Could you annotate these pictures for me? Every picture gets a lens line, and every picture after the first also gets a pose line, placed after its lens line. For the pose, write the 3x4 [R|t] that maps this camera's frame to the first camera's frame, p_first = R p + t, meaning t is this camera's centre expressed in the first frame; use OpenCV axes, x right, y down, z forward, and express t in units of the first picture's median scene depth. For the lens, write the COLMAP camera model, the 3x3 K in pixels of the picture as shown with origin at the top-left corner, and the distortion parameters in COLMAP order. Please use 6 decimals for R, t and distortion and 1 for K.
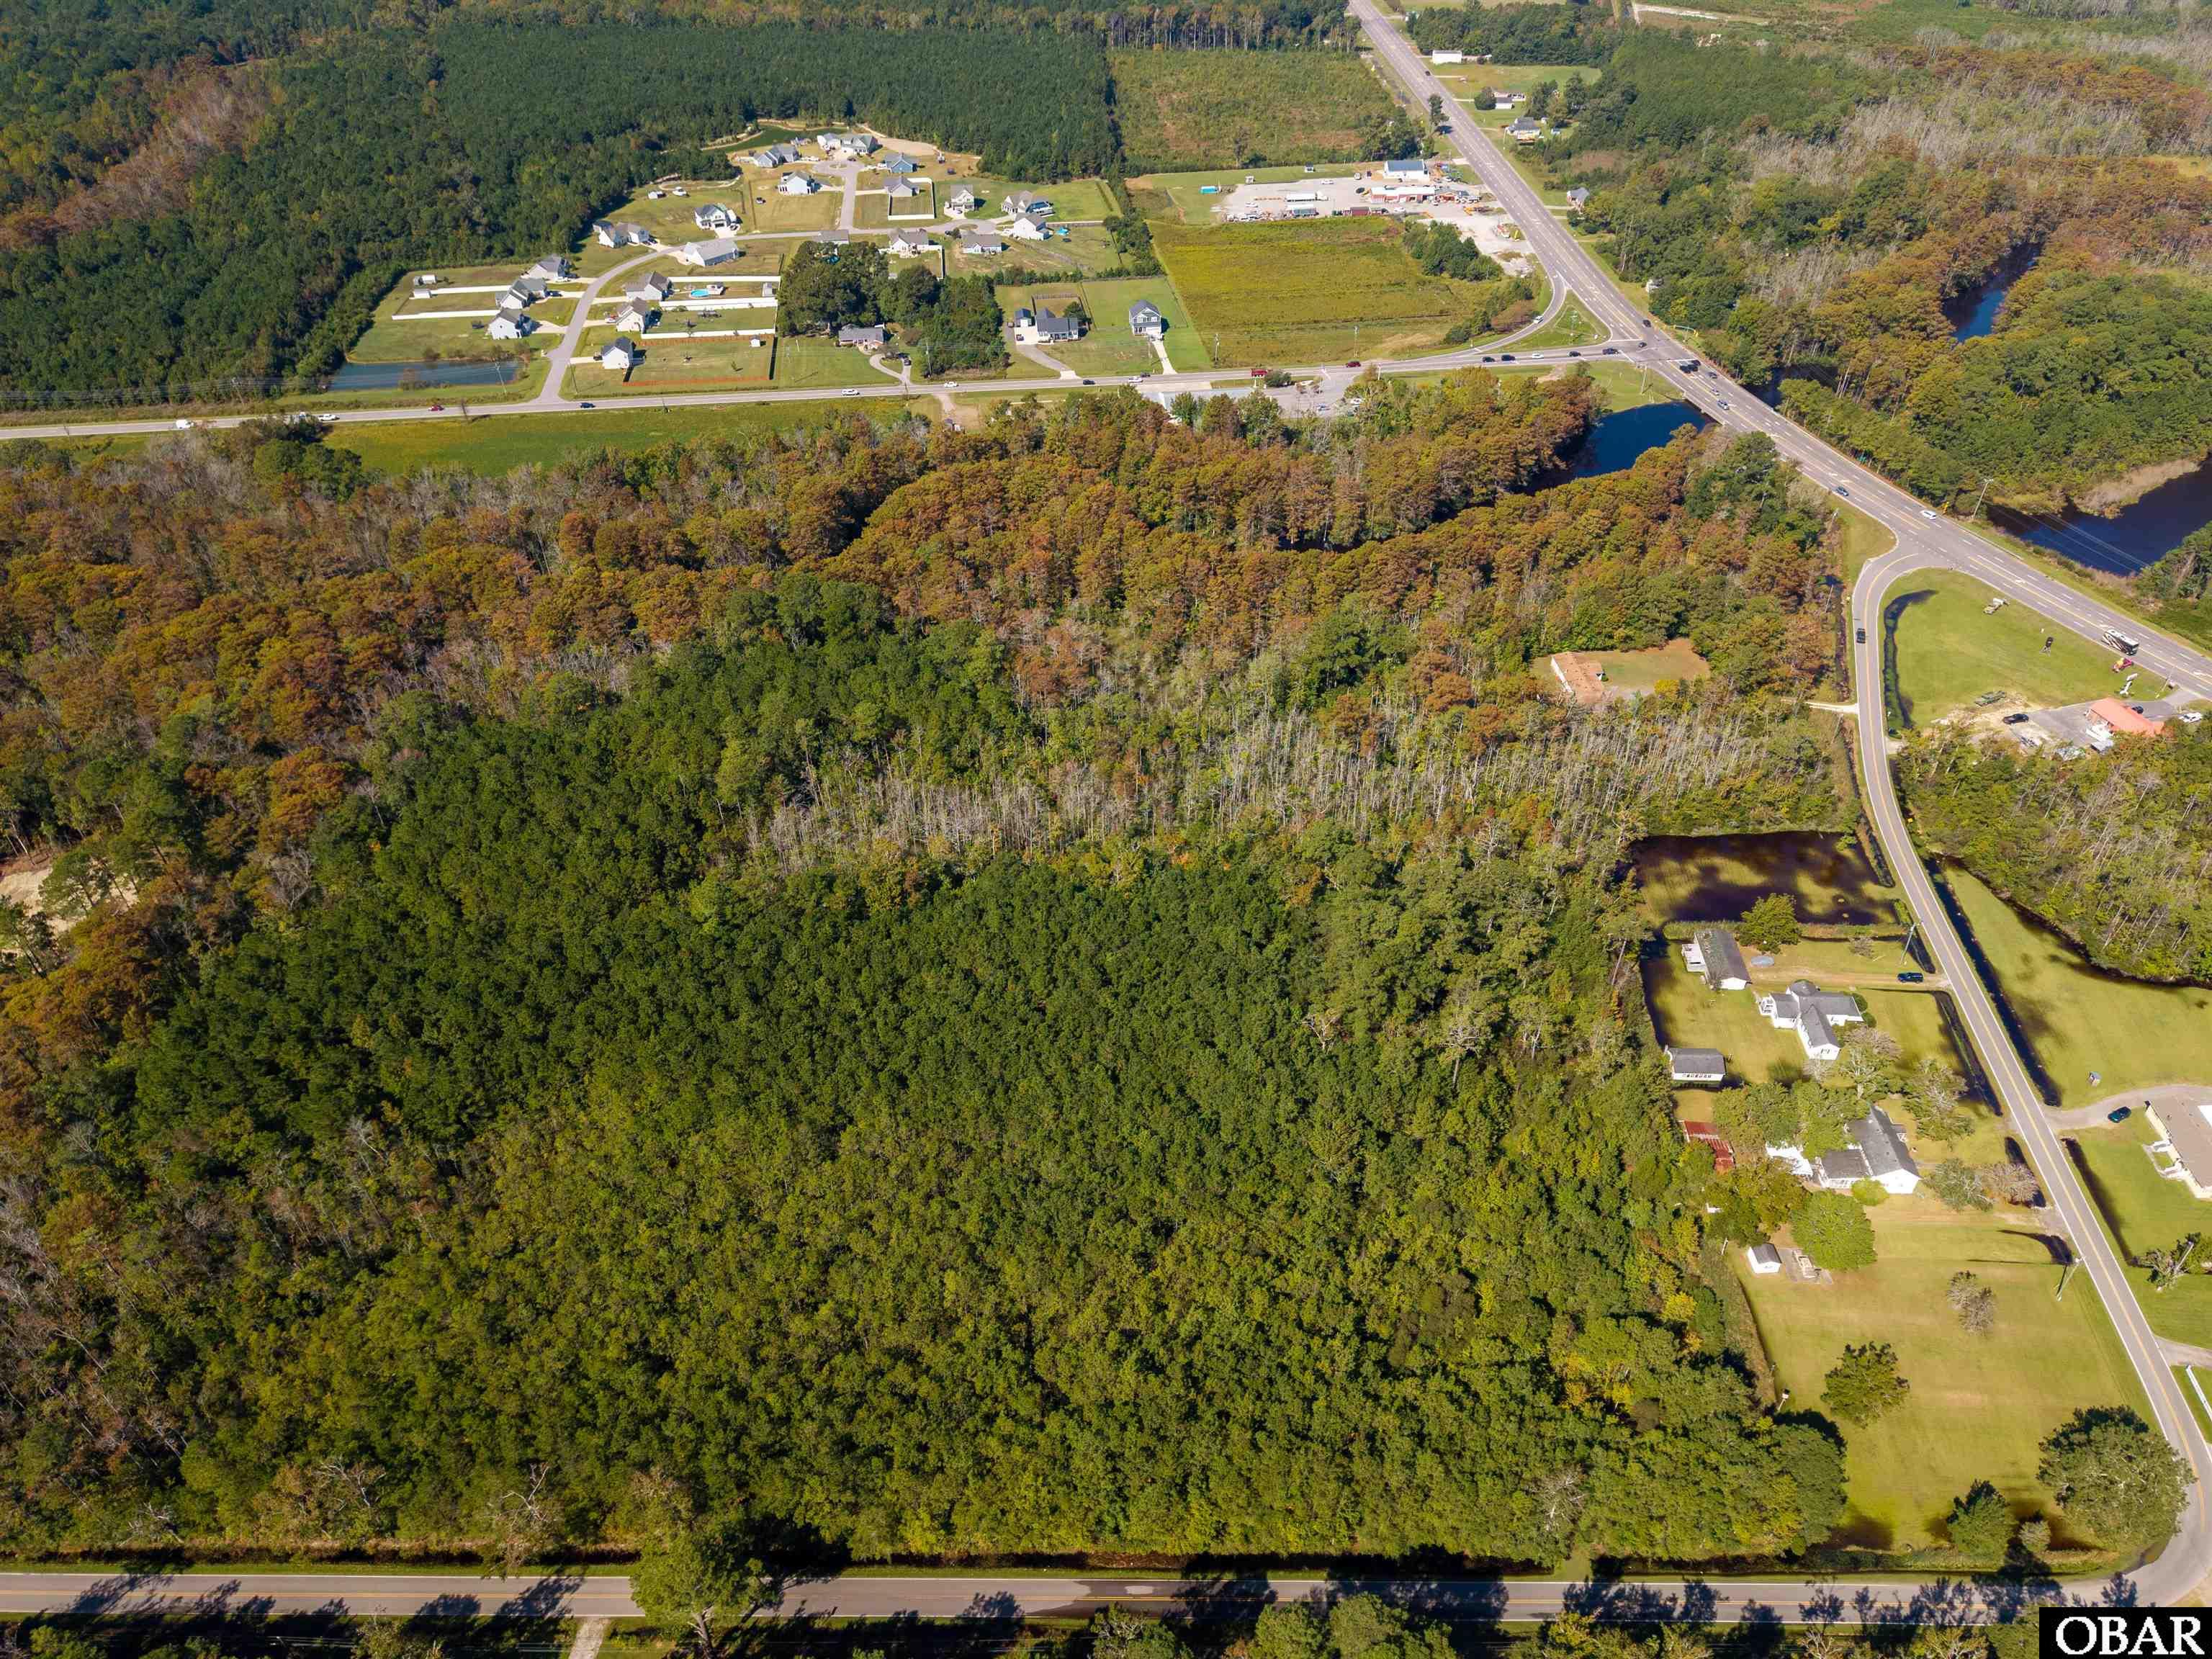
lens RADIAL K [[1485.0, 0, 1110.9], [0, 1485.0, 827.1], [0, 0, 1]] dist [0.018947, -0.016354]
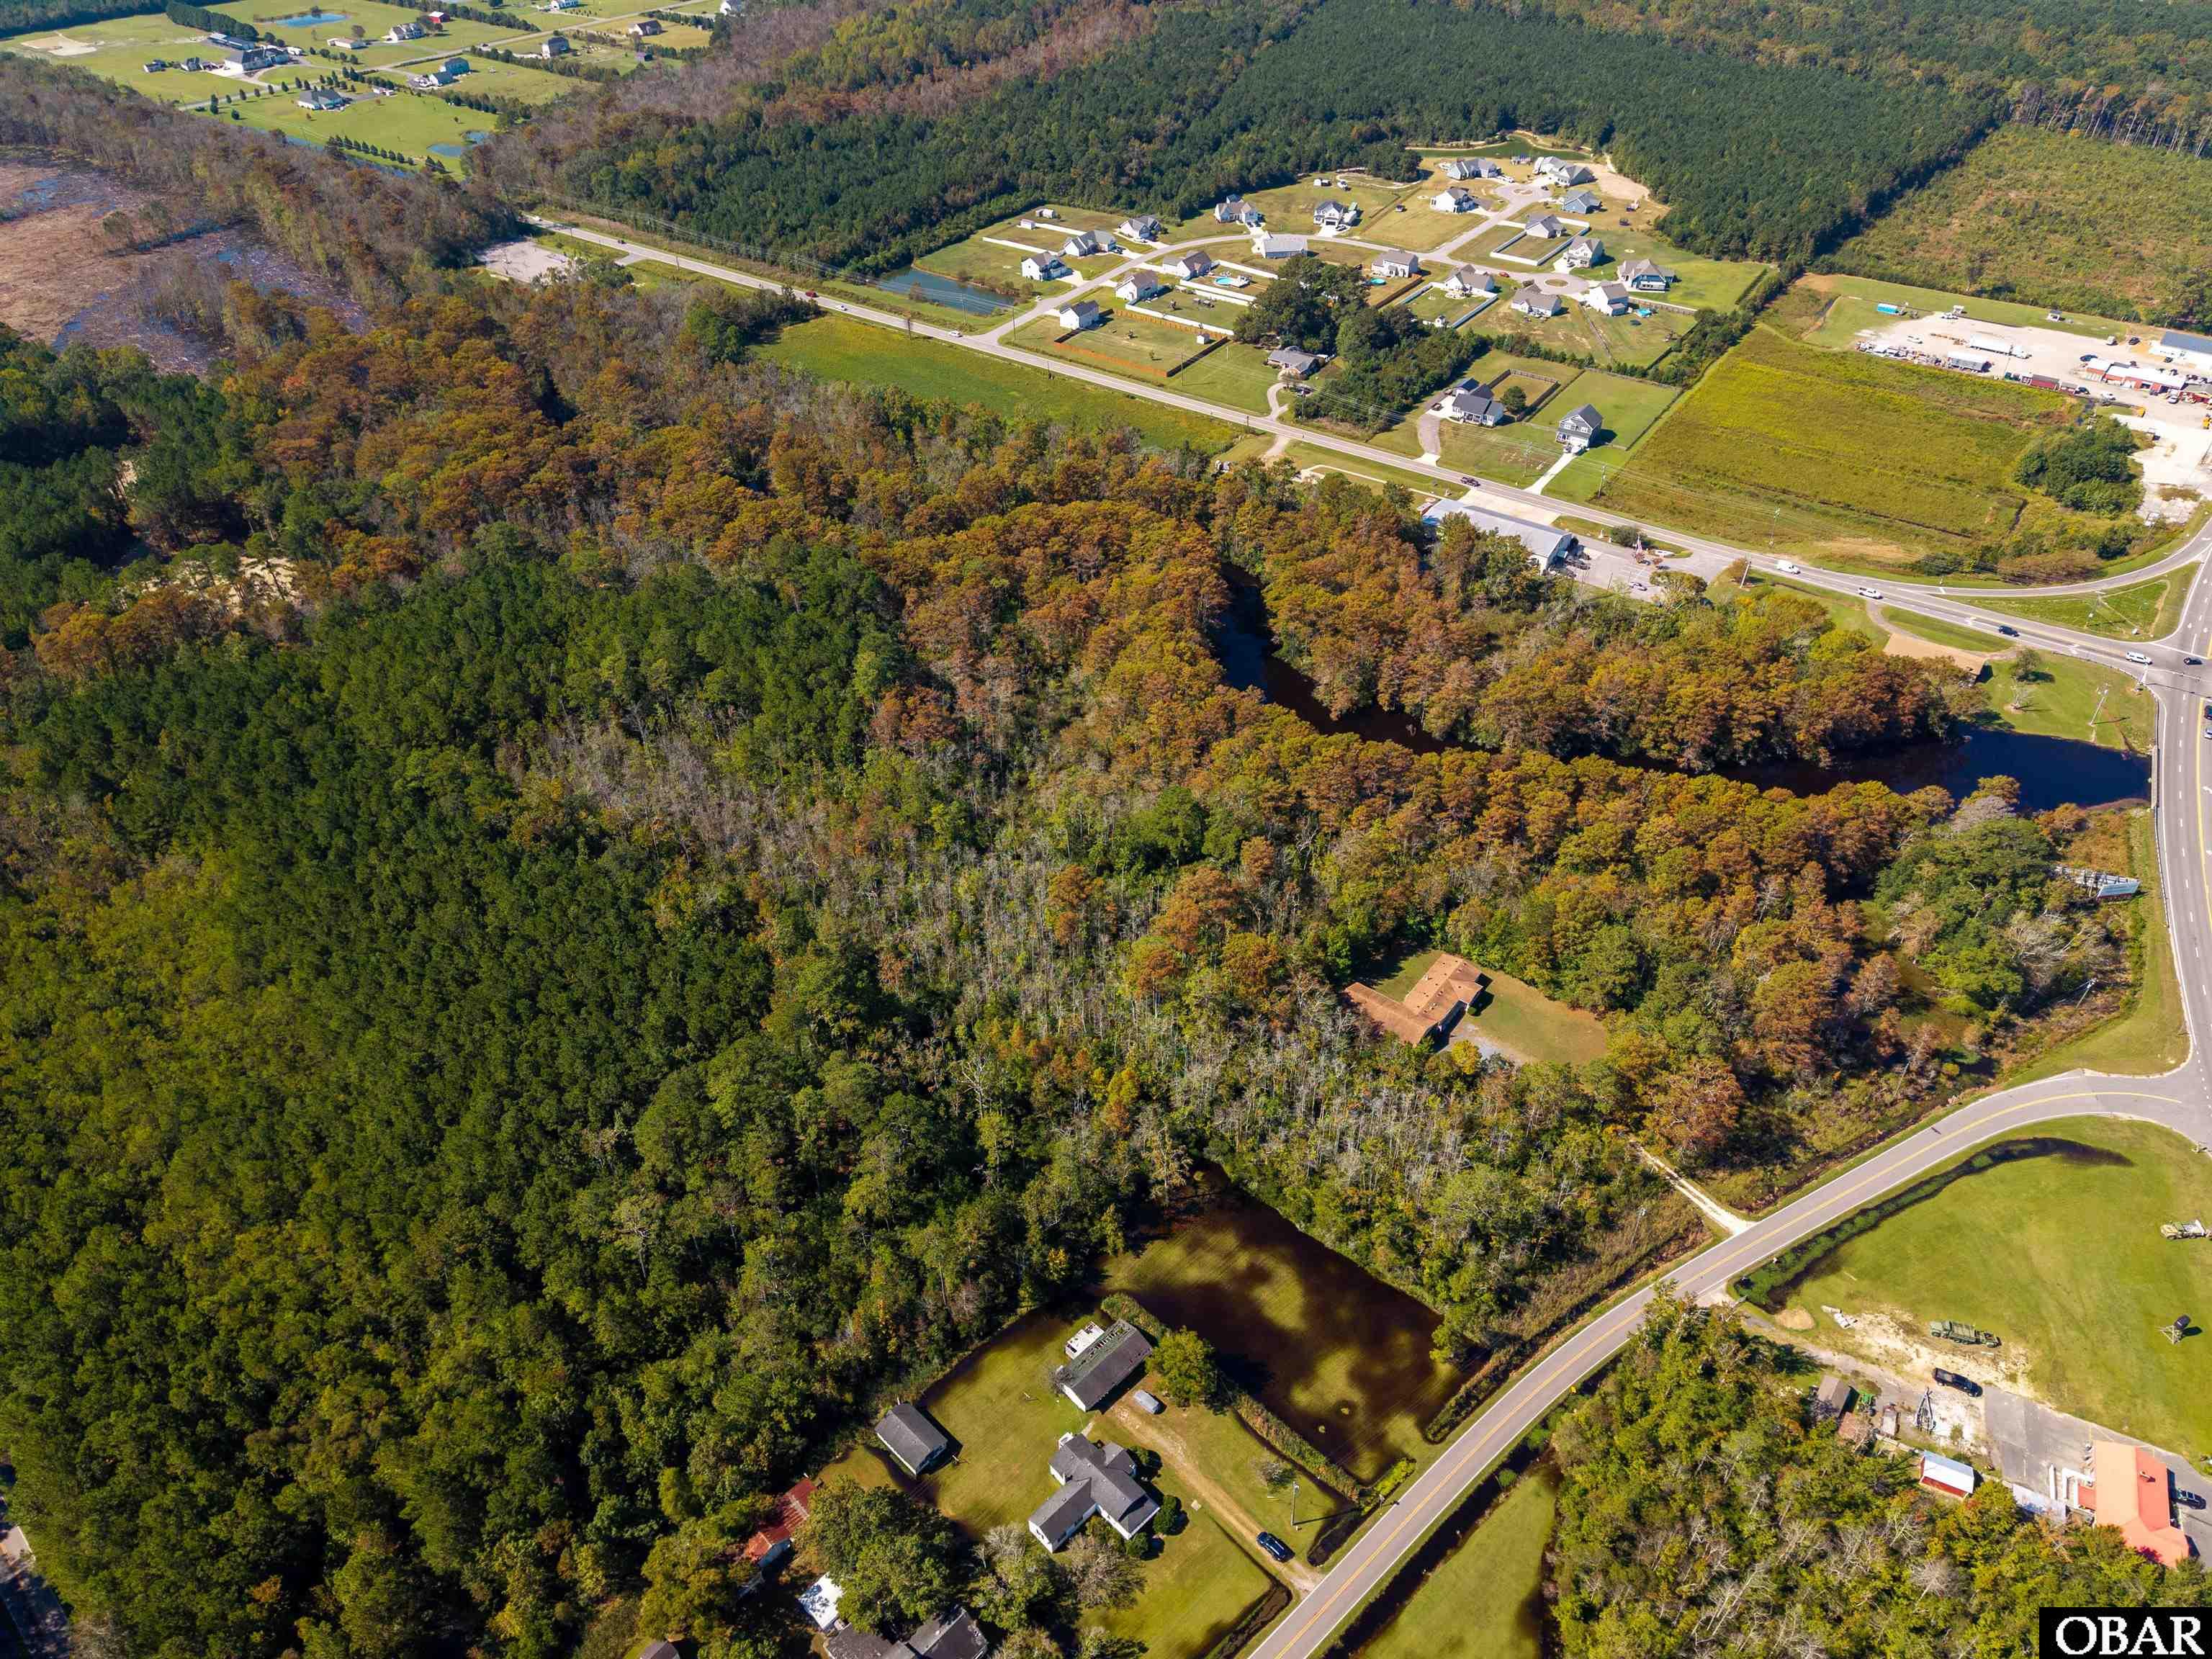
lens RADIAL K [[1485.0, 0, 1110.9], [0, 1485.0, 827.1], [0, 0, 1]] dist [0.018947, -0.016354]
pose [[0.745672, 0.419927, -0.517335, 0.347182], [-0.414090, 0.900326, 0.133949, -0.133413], [0.522019, 0.114341, 0.845235, 0.159739]]
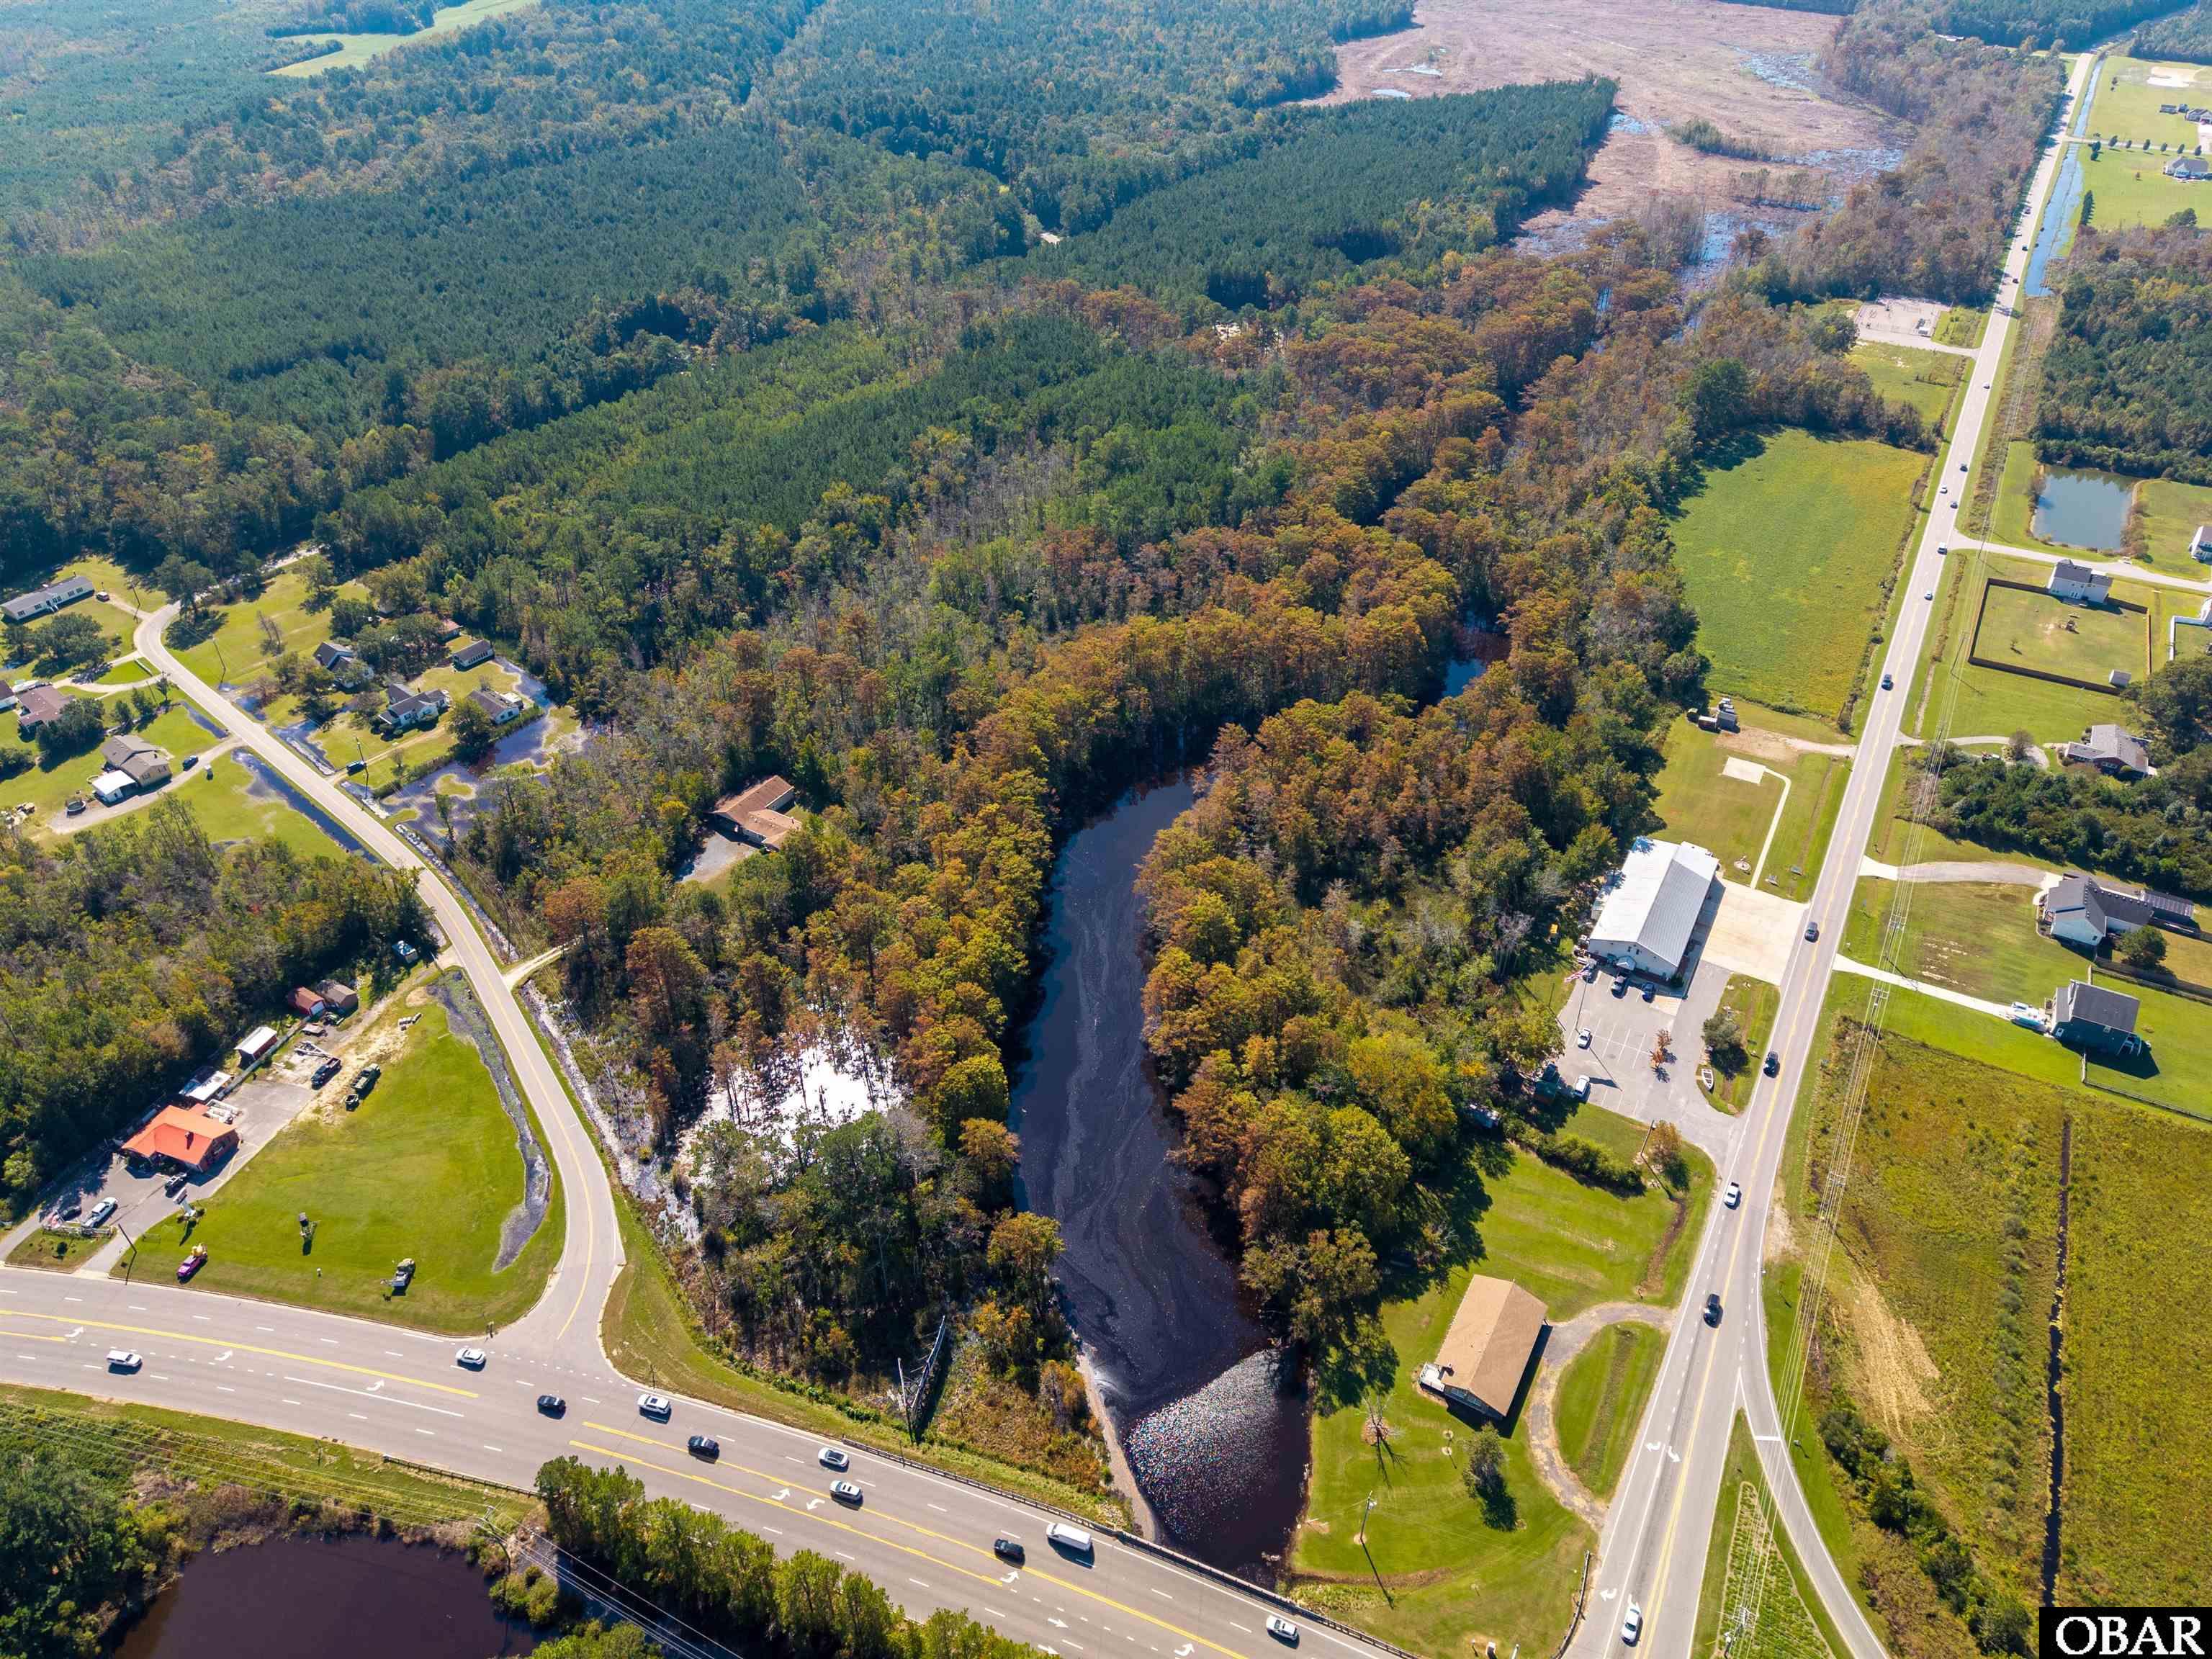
lens RADIAL K [[1485.0, 0, 1110.9], [0, 1485.0, 827.1], [0, 0, 1]] dist [0.018947, -0.016354]
pose [[-0.583106, 0.498078, -0.641799, 0.491086], [-0.498402, 0.404541, 0.766774, -0.566359], [0.641547, 0.766984, 0.012353, 0.705555]]
